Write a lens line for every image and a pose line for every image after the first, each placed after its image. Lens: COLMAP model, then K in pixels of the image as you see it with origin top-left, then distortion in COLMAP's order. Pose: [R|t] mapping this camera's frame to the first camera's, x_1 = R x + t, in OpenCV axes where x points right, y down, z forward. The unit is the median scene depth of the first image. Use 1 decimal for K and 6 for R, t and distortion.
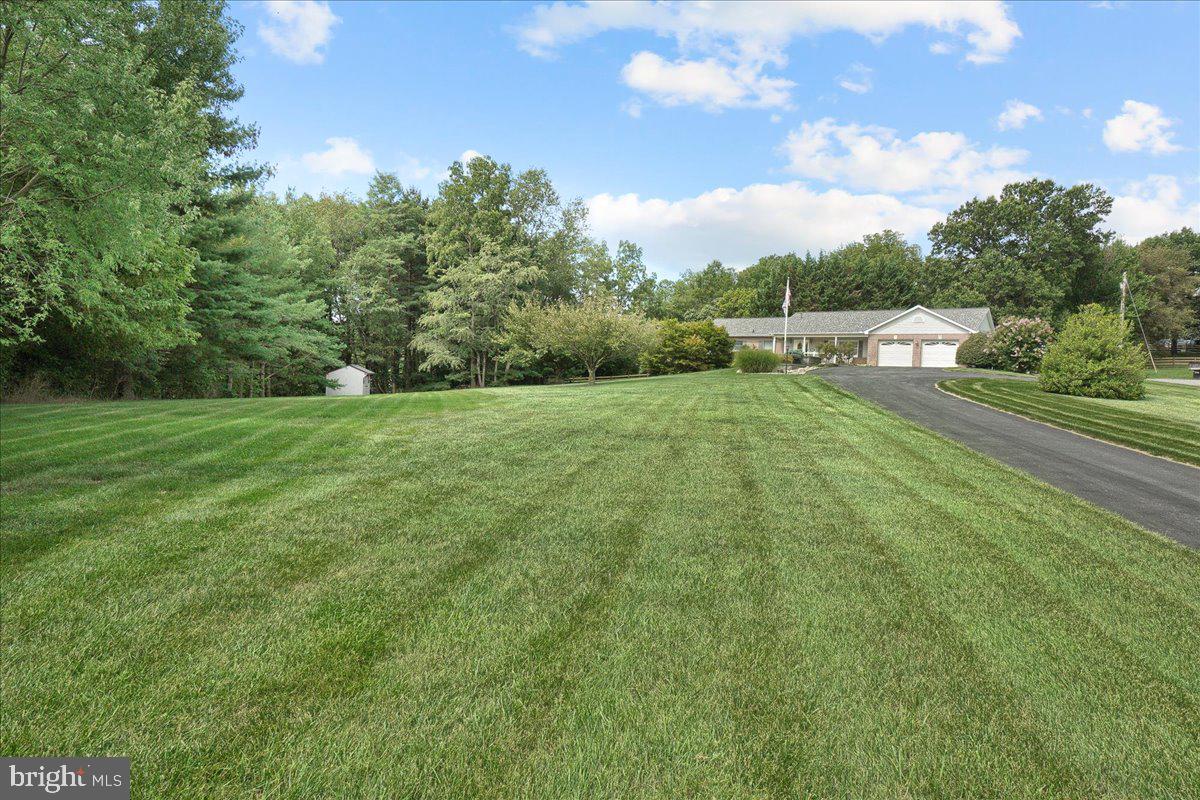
lens RADIAL K [[742.6, 0, 598.4], [0, 742.6, 391.5], [0, 0, 1]] dist [0.005842, 0.003821]
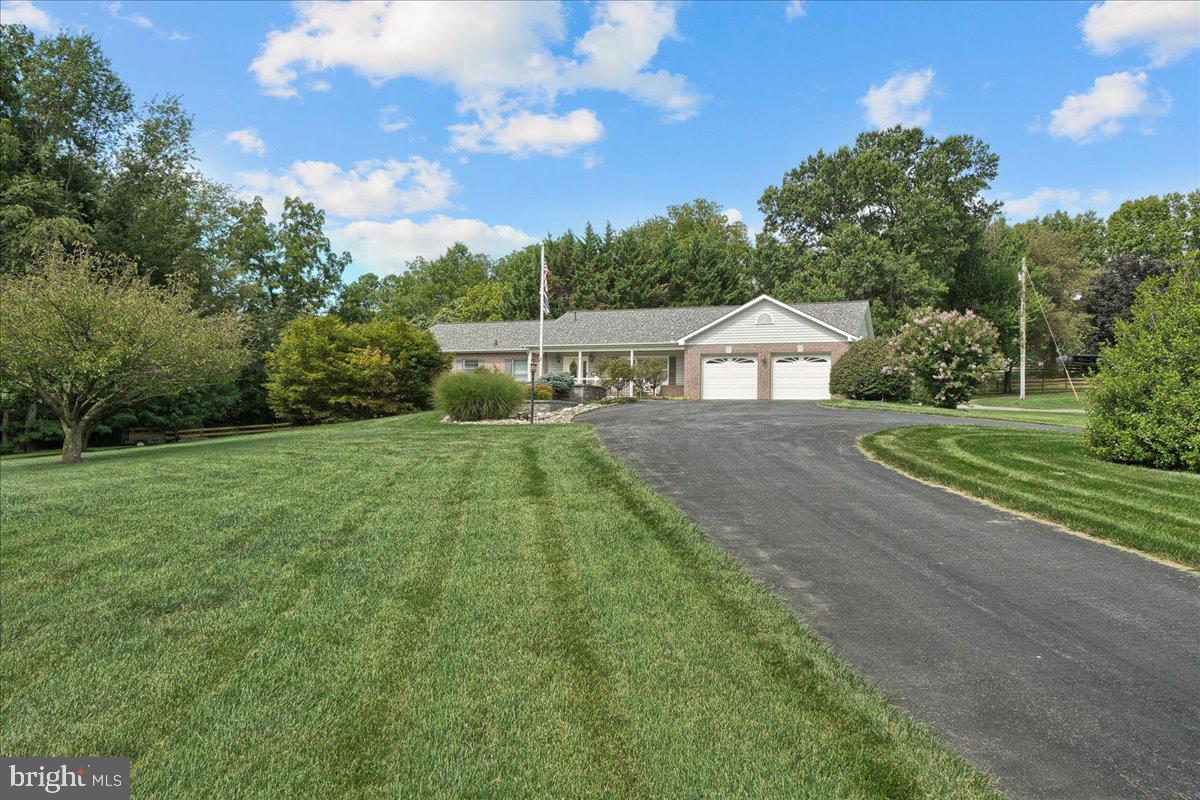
lens RADIAL K [[964.0, 0, 595.9], [0, 964.0, 401.8], [0, 0, 1]] dist [0.025103, 0.011173]
pose [[0.964595, -0.020776, 0.262915, 0.079866], [0.029282, 0.999165, -0.028477, -0.010995], [-0.262104, 0.035167, 0.964399, 0.240939]]
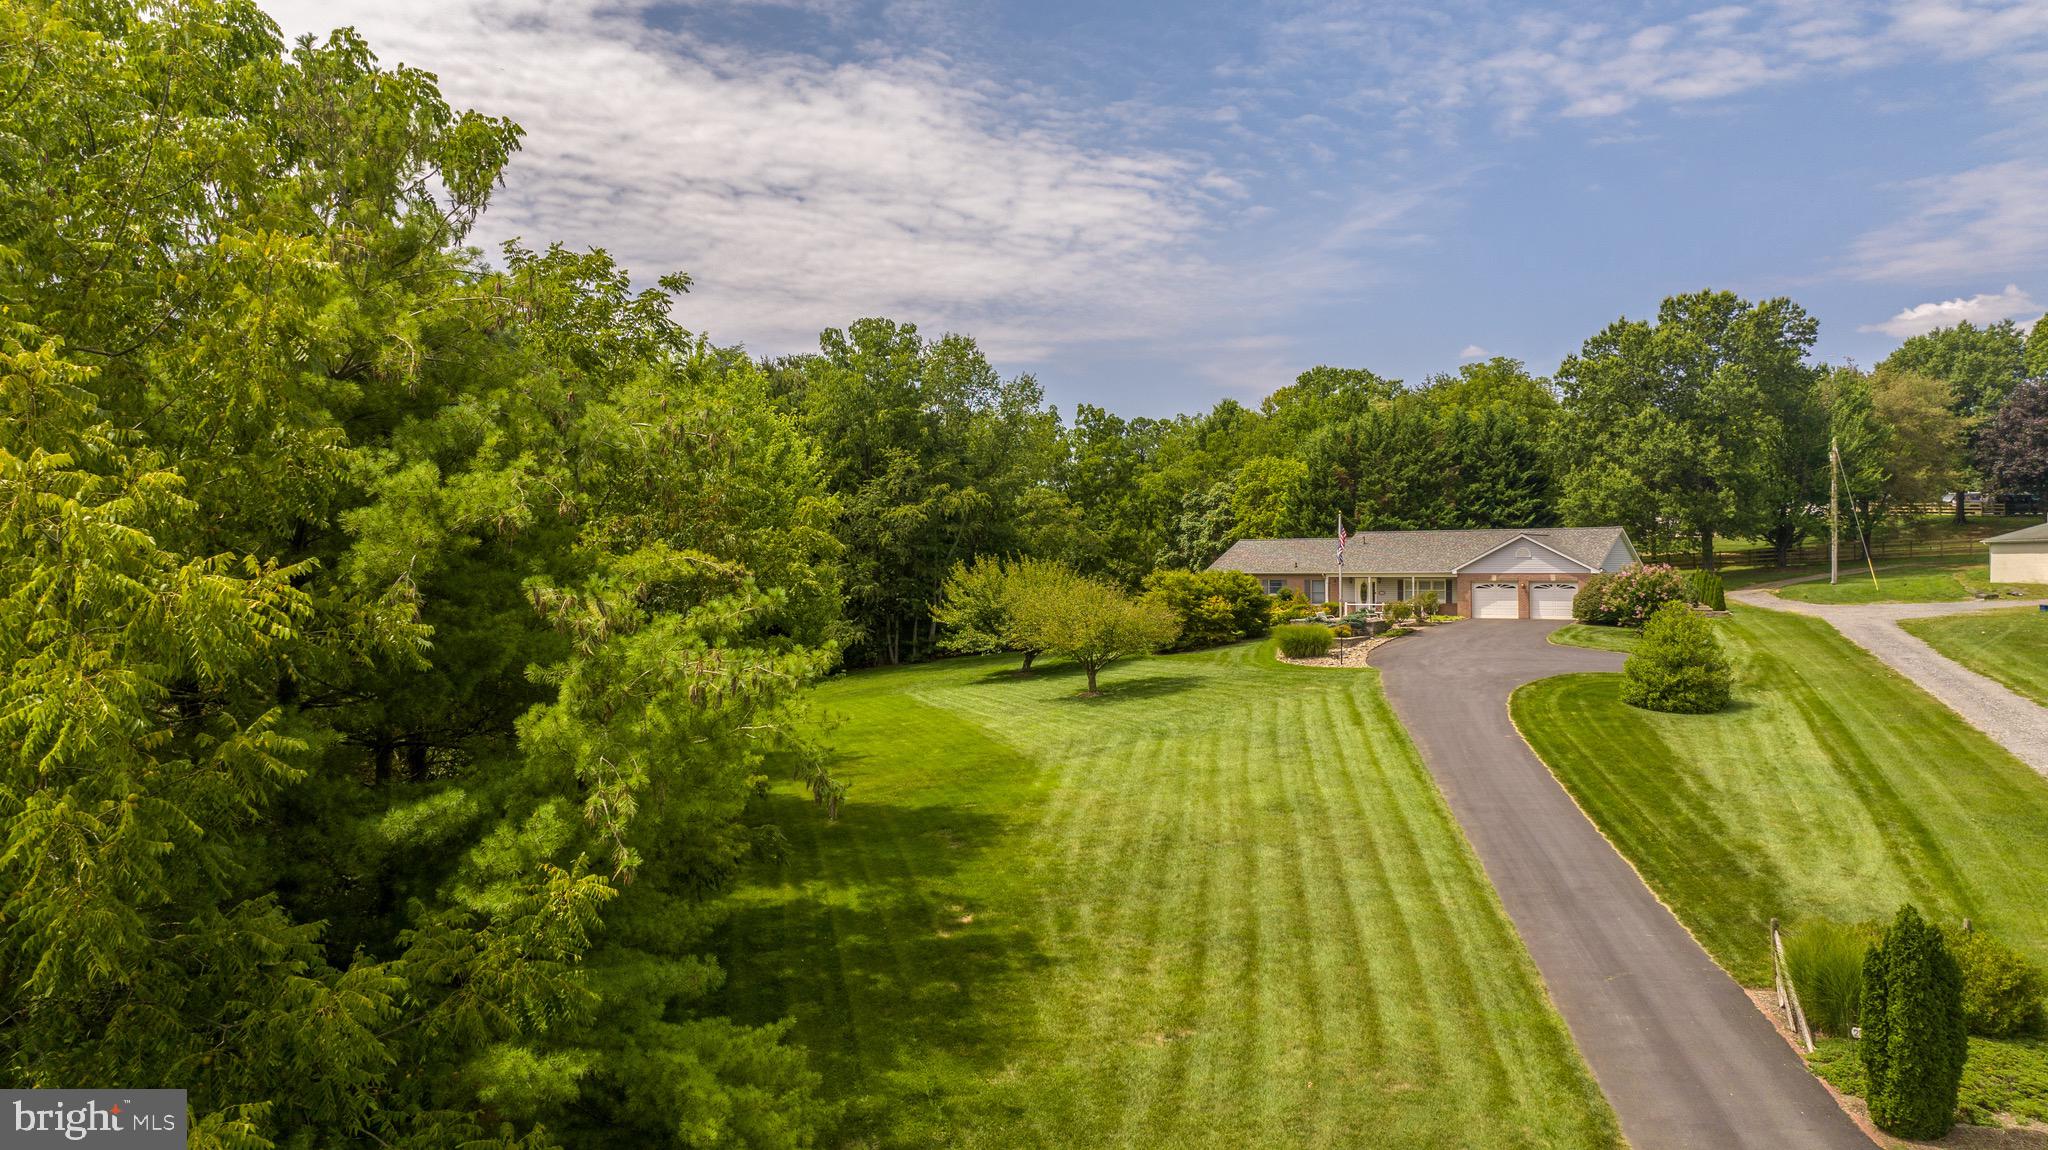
lens RADIAL K [[1457.2, 0, 1031.3], [0, 1457.2, 572.0], [0, 0, 1]] dist [-0.024548, 0.018405]
pose [[0.998187, -0.056147, 0.021700, -0.059096], [0.056091, 0.998421, 0.003189, -0.086700], [-0.021845, -0.001966, 0.999759, -0.308675]]
